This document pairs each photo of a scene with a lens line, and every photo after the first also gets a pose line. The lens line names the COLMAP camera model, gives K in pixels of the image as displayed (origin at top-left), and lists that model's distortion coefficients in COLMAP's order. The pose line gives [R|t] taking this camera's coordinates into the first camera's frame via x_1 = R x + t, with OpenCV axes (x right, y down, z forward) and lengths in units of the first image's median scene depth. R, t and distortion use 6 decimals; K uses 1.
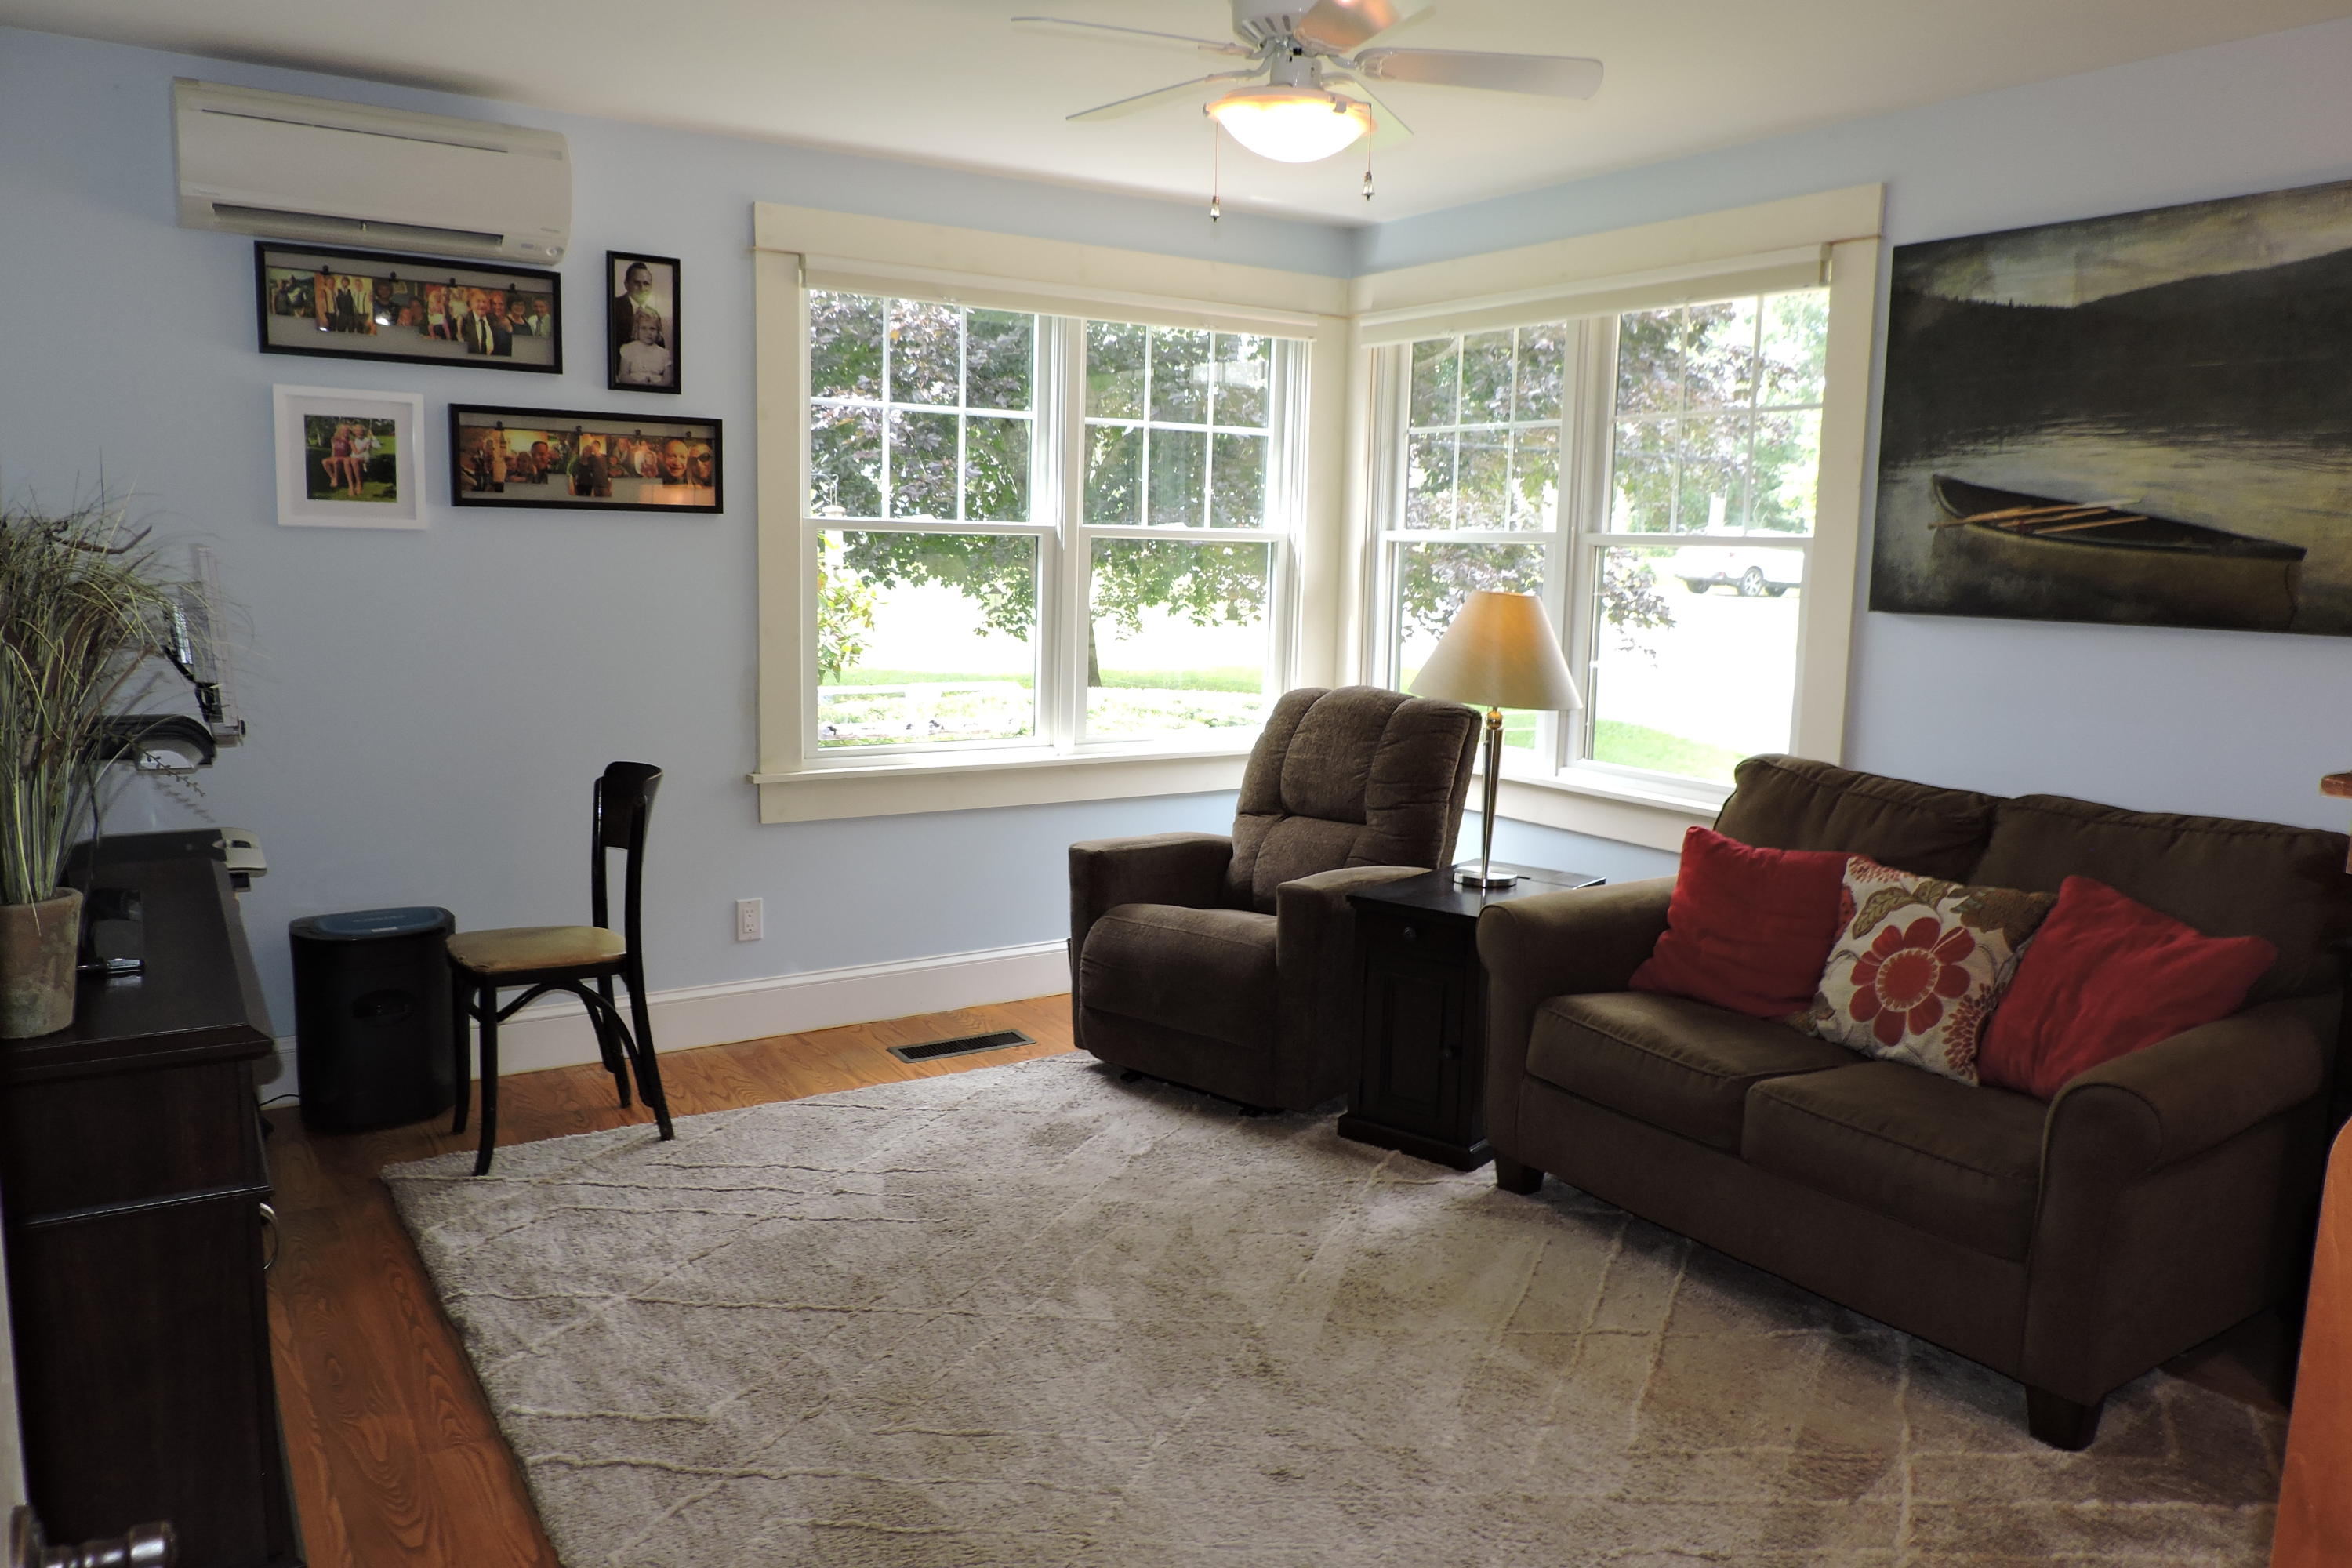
lens RADIAL K [[1739.4, 0, 1176.0], [0, 1739.4, 784.0], [0, 0, 1]] dist [0.000950, 0.000371]
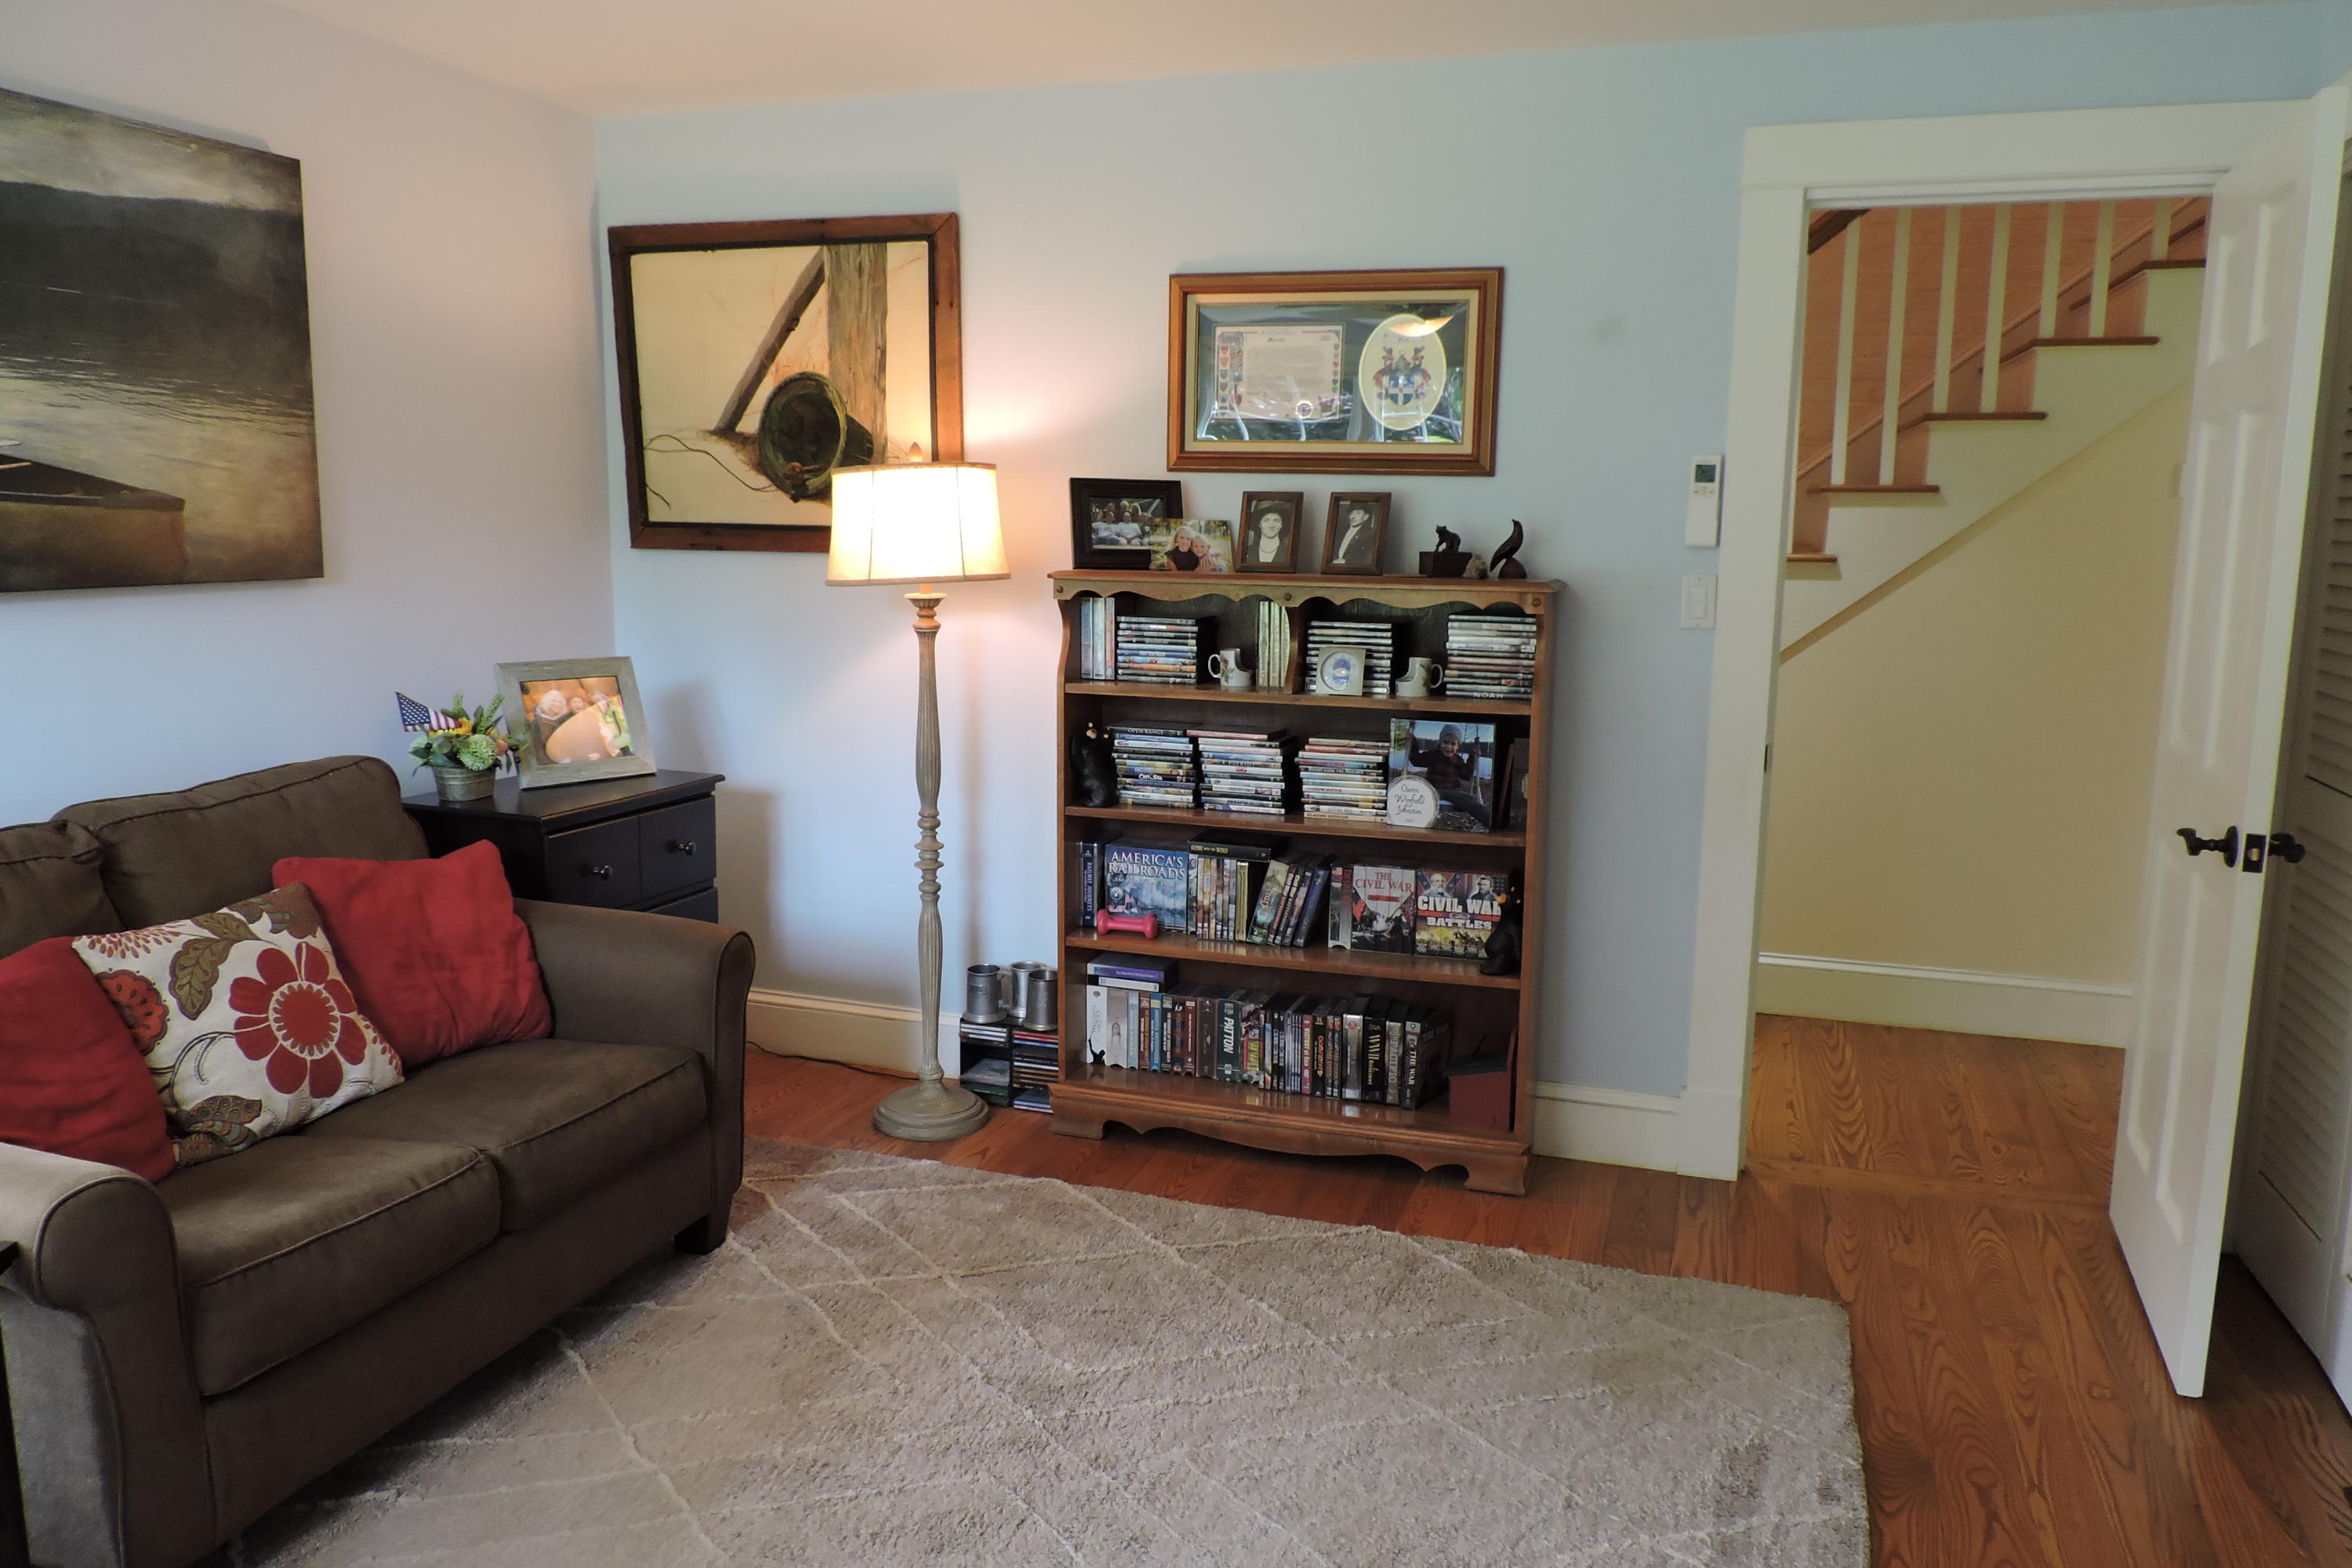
lens RADIAL K [[1739.4, 0, 1176.0], [0, 1739.4, 784.0], [0, 0, 1]] dist [0.000950, 0.000371]
pose [[-0.636193, -0.156365, 0.755519, -0.471870], [0.076826, 0.961542, 0.263696, -0.188722], [-0.767695, 0.225805, -0.599713, 1.145440]]
